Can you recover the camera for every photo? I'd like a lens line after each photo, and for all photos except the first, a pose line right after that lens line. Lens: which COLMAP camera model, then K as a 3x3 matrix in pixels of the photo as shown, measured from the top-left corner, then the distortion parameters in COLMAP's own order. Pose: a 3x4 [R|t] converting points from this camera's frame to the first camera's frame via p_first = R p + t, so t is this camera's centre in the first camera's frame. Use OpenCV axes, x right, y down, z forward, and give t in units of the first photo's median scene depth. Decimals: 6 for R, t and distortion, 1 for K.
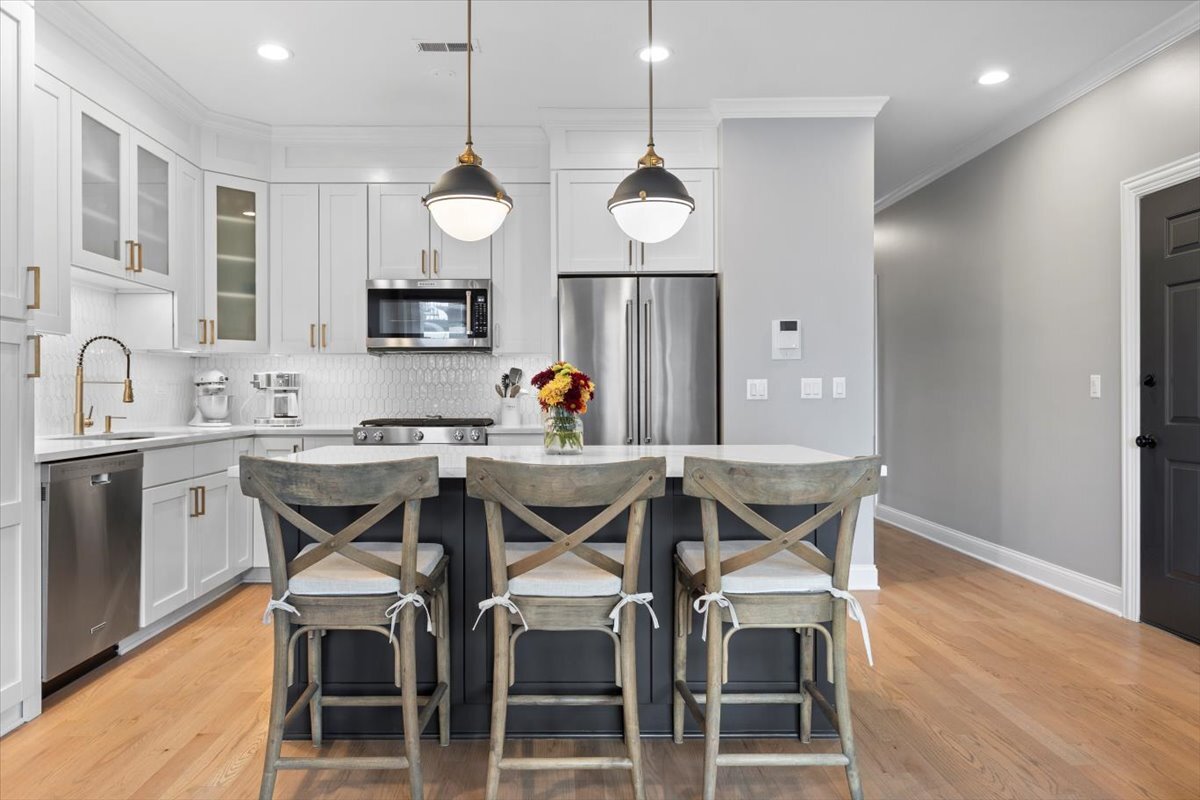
lens RADIAL K [[778.3, 0, 572.0], [0, 778.3, 413.5], [0, 0, 1]] dist [0.002858, -0.002399]
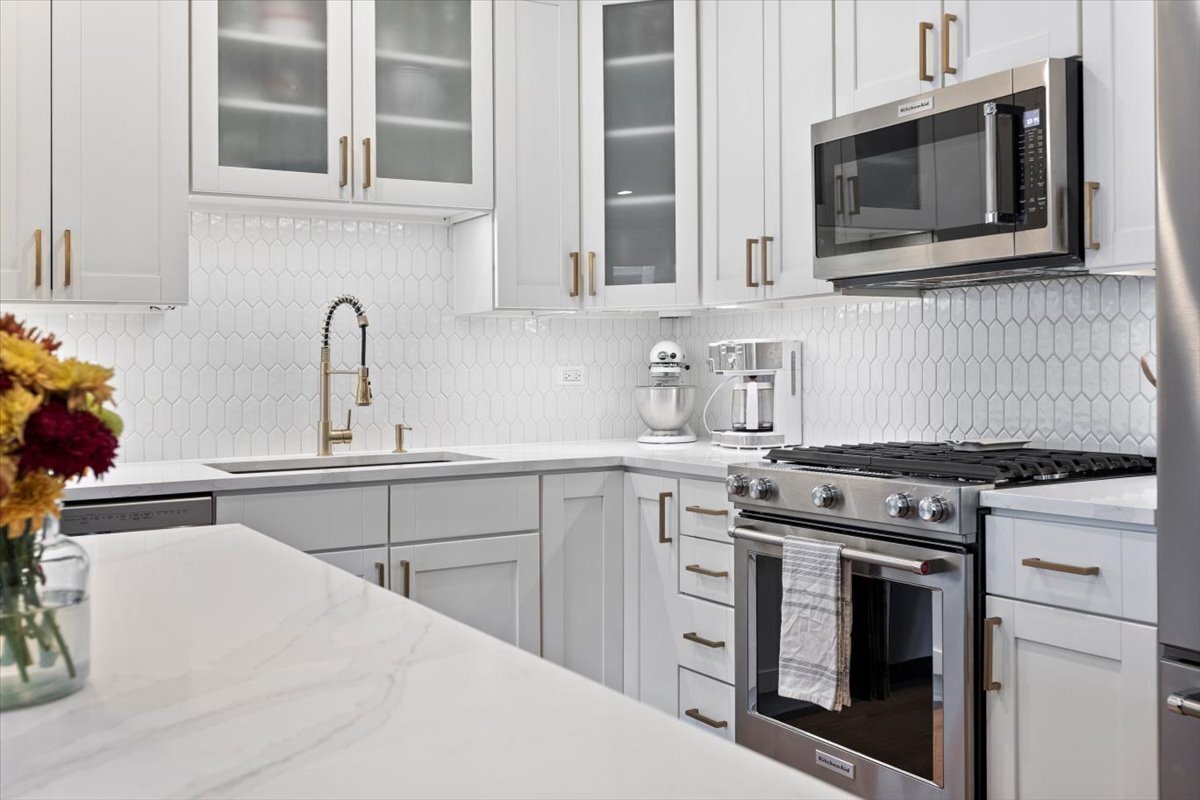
lens RADIAL K [[1171.9, 0, 600.0], [0, 1171.9, 400.0], [0, 0, 1]] dist [0.026725, 0.008579]
pose [[0.509214, 0.015710, -0.860497, 0.265181], [-0.006360, 0.999875, 0.014491, -0.028625], [0.860617, -0.001907, 0.509250, 0.609938]]
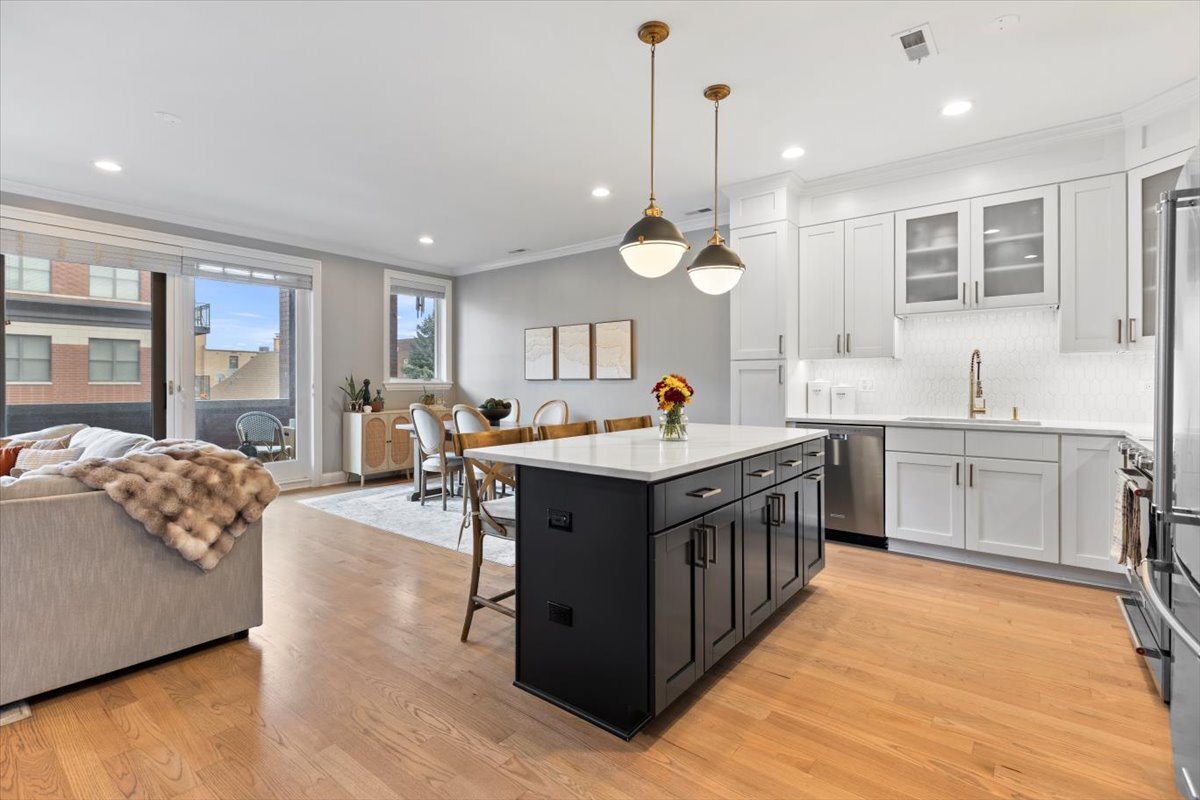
lens RADIAL K [[541.2, 0, 571.4], [0, 541.2, 381.2], [0, 0, 1]] dist [-0.002164, -0.000355]
pose [[-0.641046, 0.000501, -0.767503, 0.542442], [-0.015741, 0.999781, 0.013800, -0.038501], [0.767341, 0.020928, -0.640897, 0.928444]]
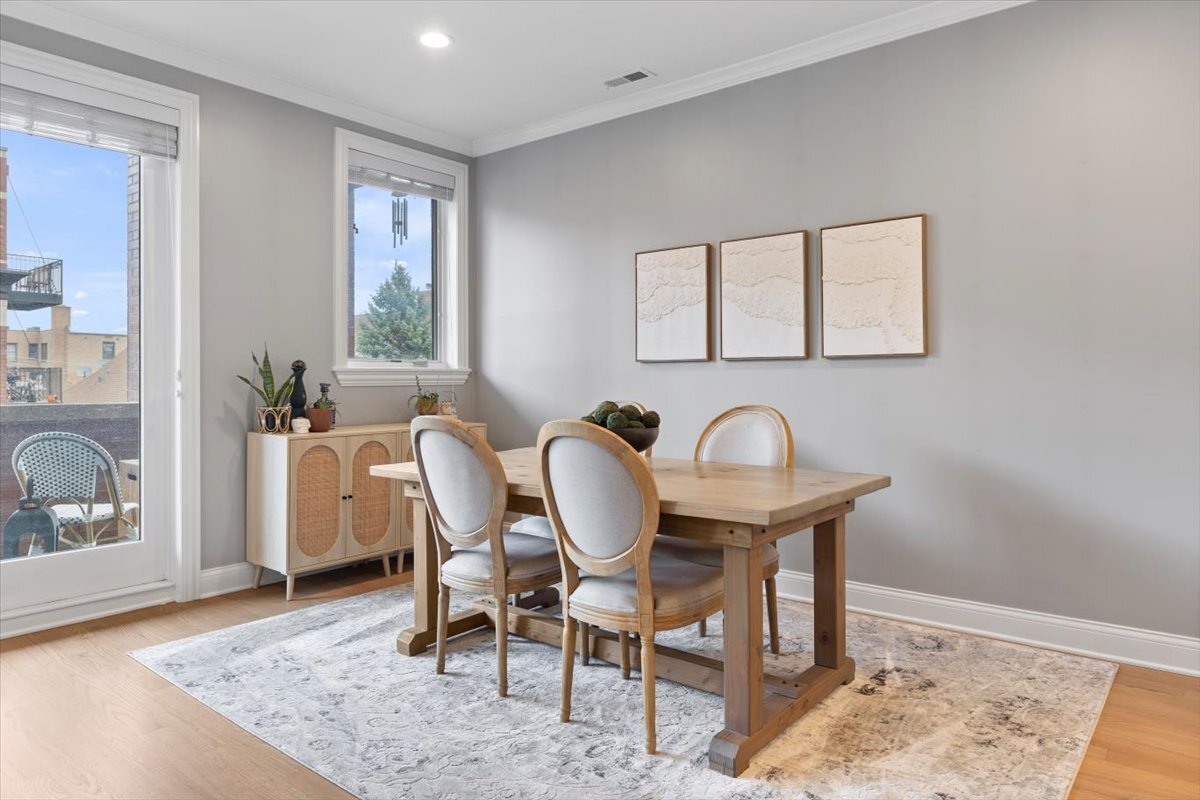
lens RADIAL K [[752.0, 0, 572.3], [0, 752.0, 372.7], [0, 0, 1]] dist [-0.003010, -0.001430]
pose [[-0.648218, -0.002674, -0.761450, 0.257833], [-0.013634, 0.999874, 0.008094, -0.010863], [0.761333, 0.015628, -0.648173, 0.417208]]
